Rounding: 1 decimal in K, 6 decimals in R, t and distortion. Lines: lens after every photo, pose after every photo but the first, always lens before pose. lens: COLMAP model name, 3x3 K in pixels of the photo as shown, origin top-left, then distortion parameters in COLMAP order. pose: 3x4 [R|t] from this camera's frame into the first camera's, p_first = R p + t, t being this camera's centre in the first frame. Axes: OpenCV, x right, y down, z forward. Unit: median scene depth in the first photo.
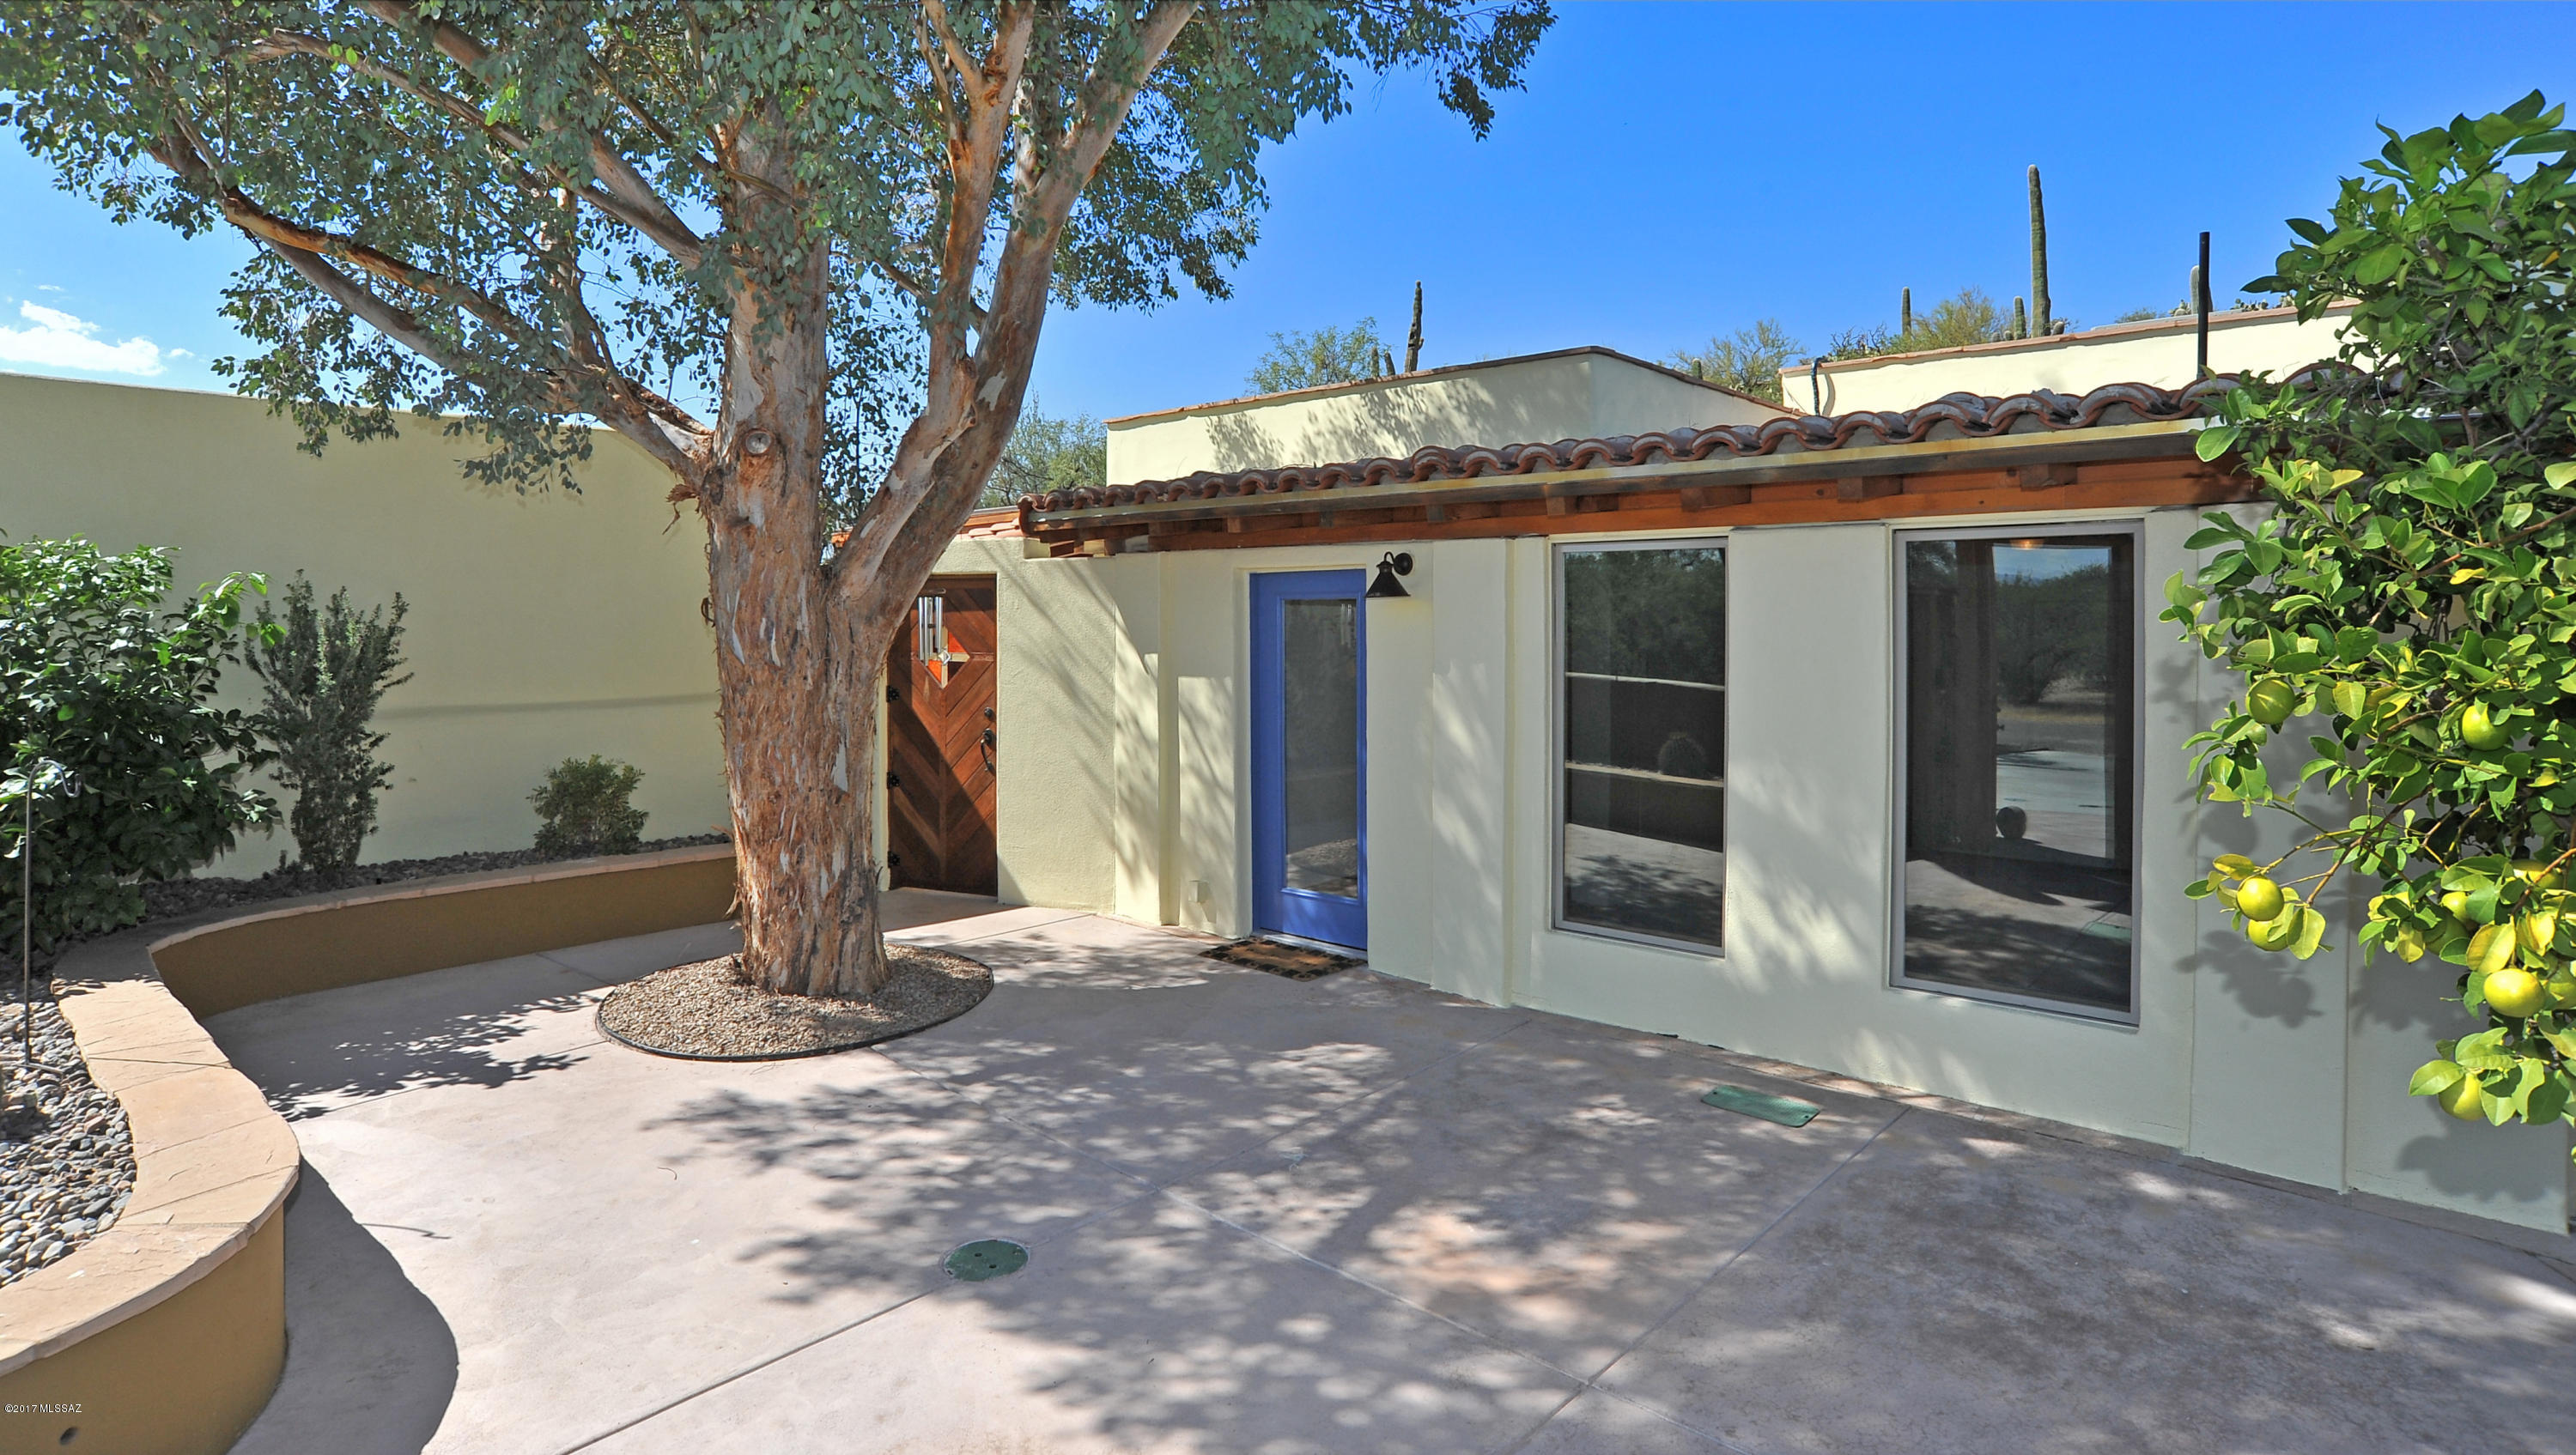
lens RADIAL K [[1385.5, 0, 1288.0], [0, 1385.5, 727.5], [0, 0, 1]] dist [0.002170, 0.001024]
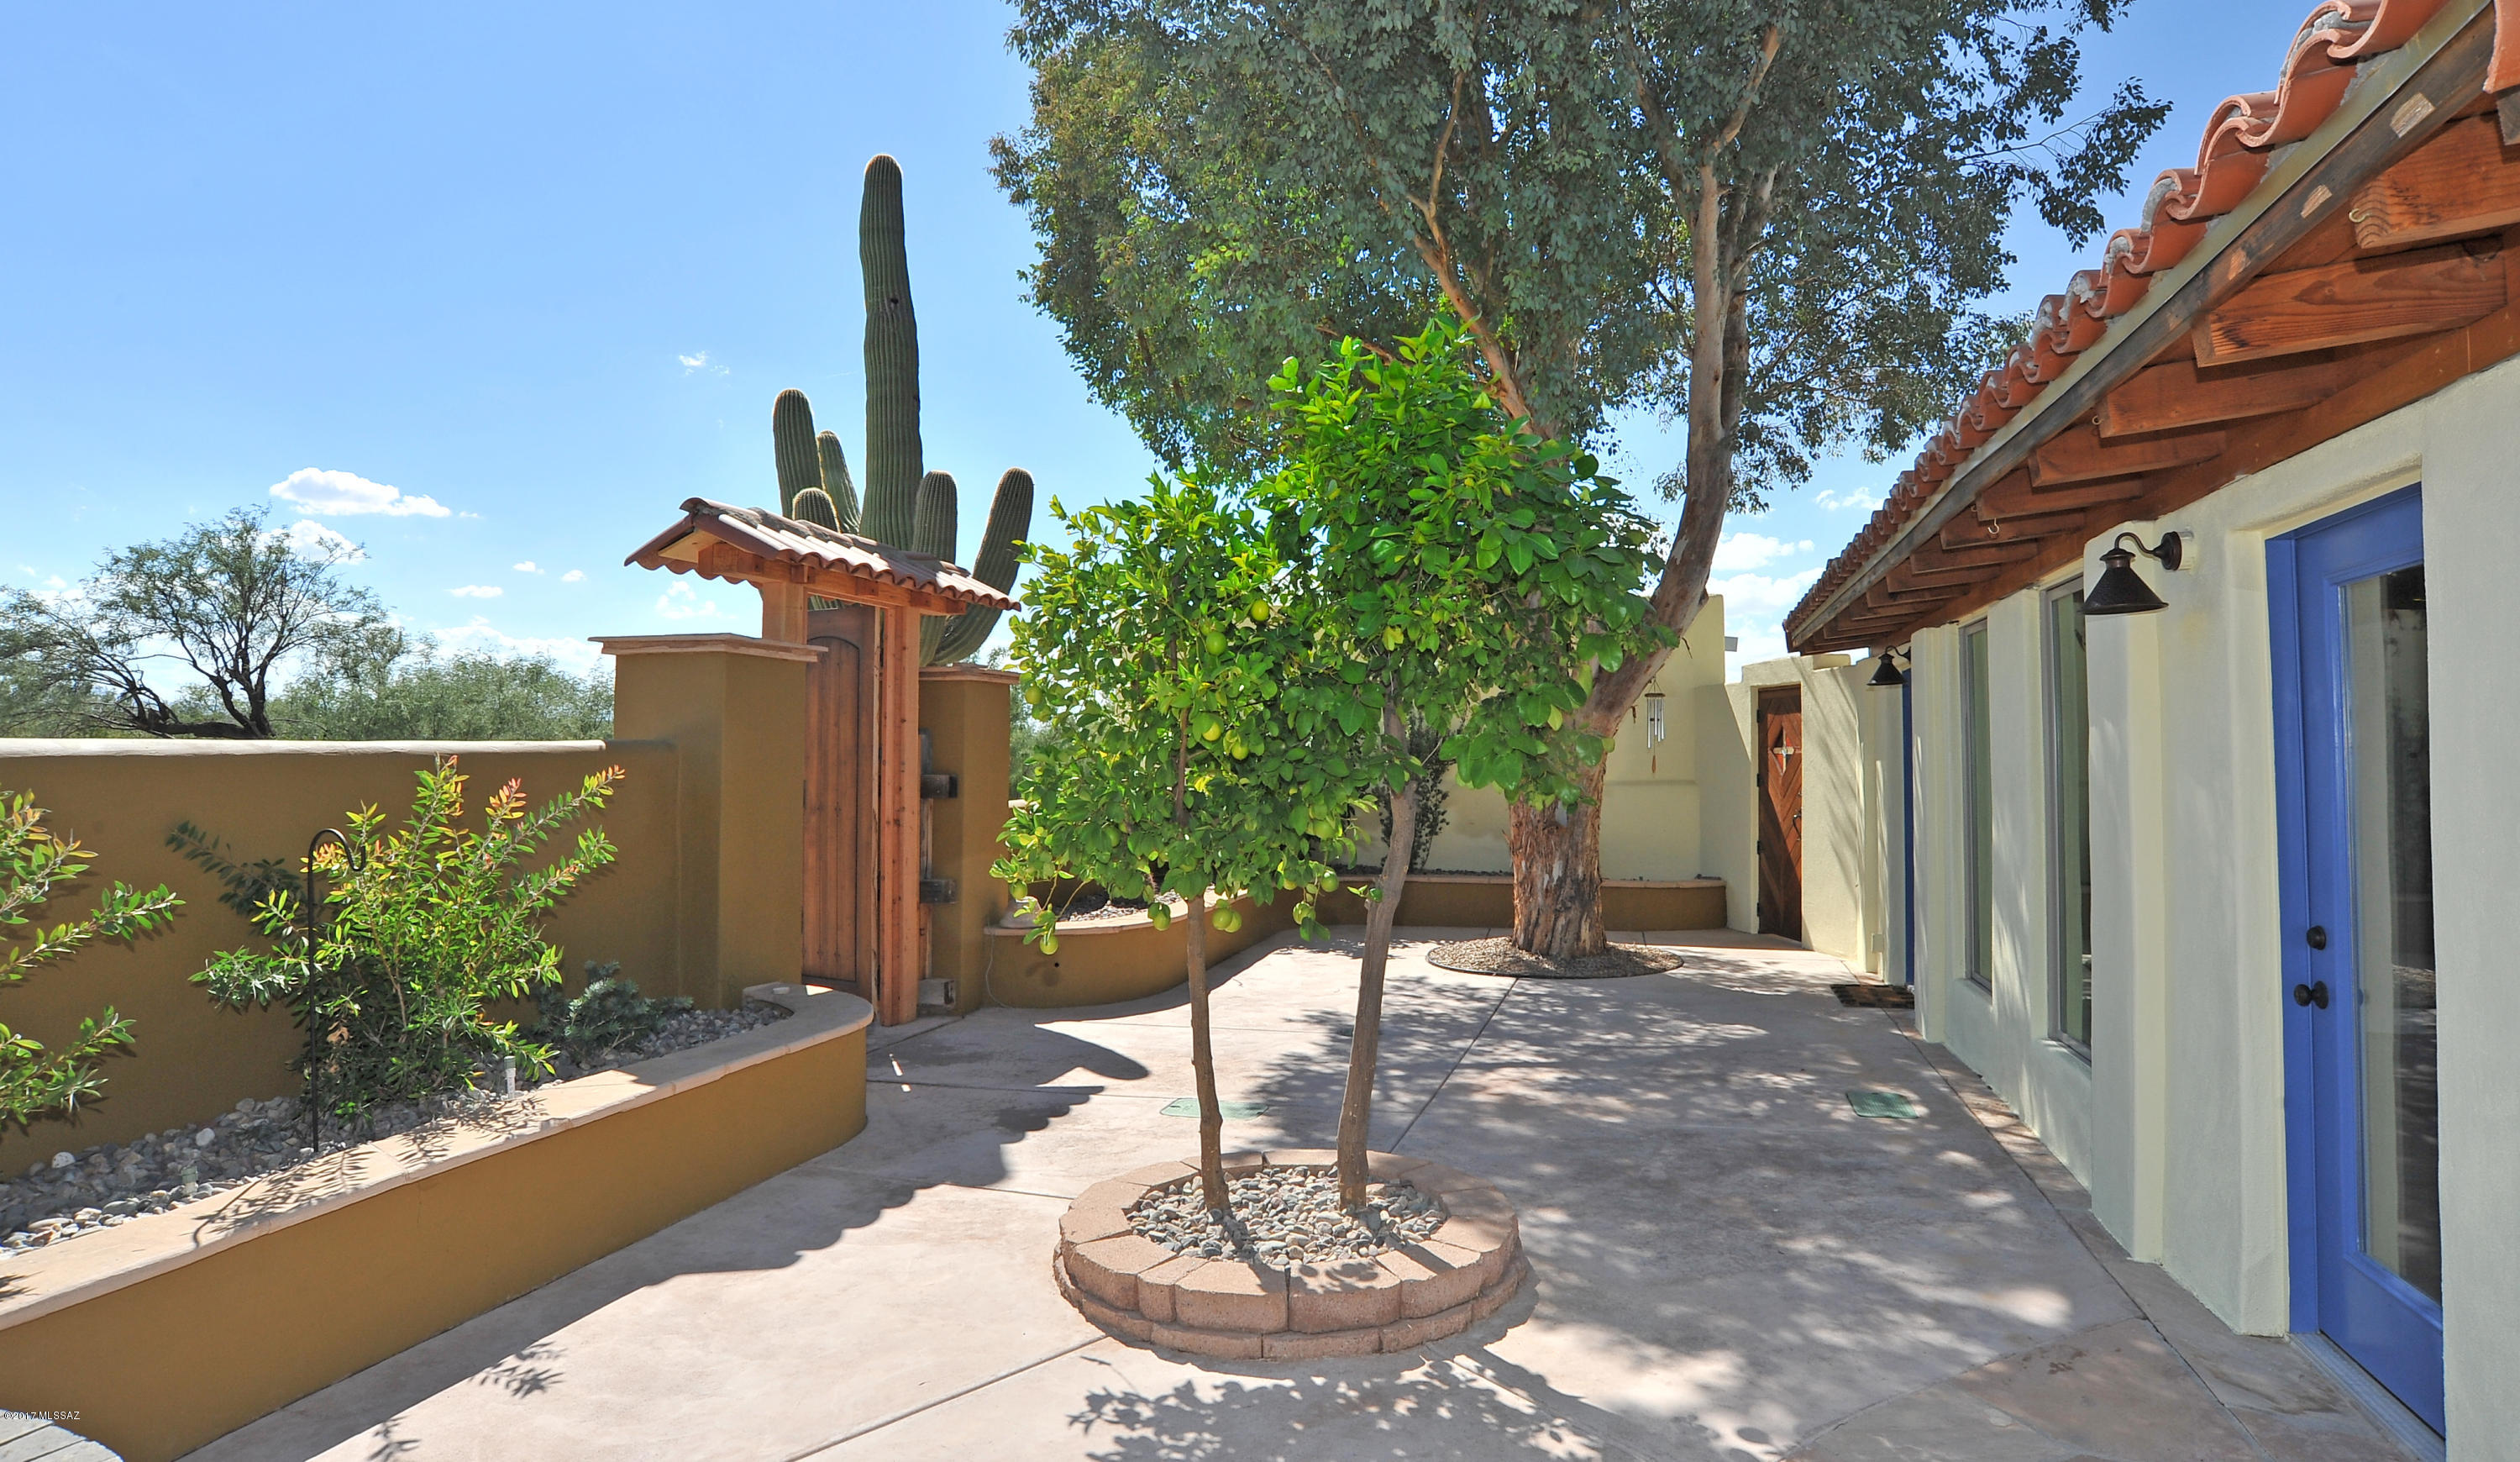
lens RADIAL K [[1401.3, 0, 1260.0], [0, 1401.3, 731.0], [0, 0, 1]] dist [-0.001490, -0.000281]
pose [[0.451836, -0.009245, -0.892053, 0.948443], [-0.073897, 0.996122, -0.047754, 0.040525], [0.889035, 0.087497, 0.449400, -0.023110]]
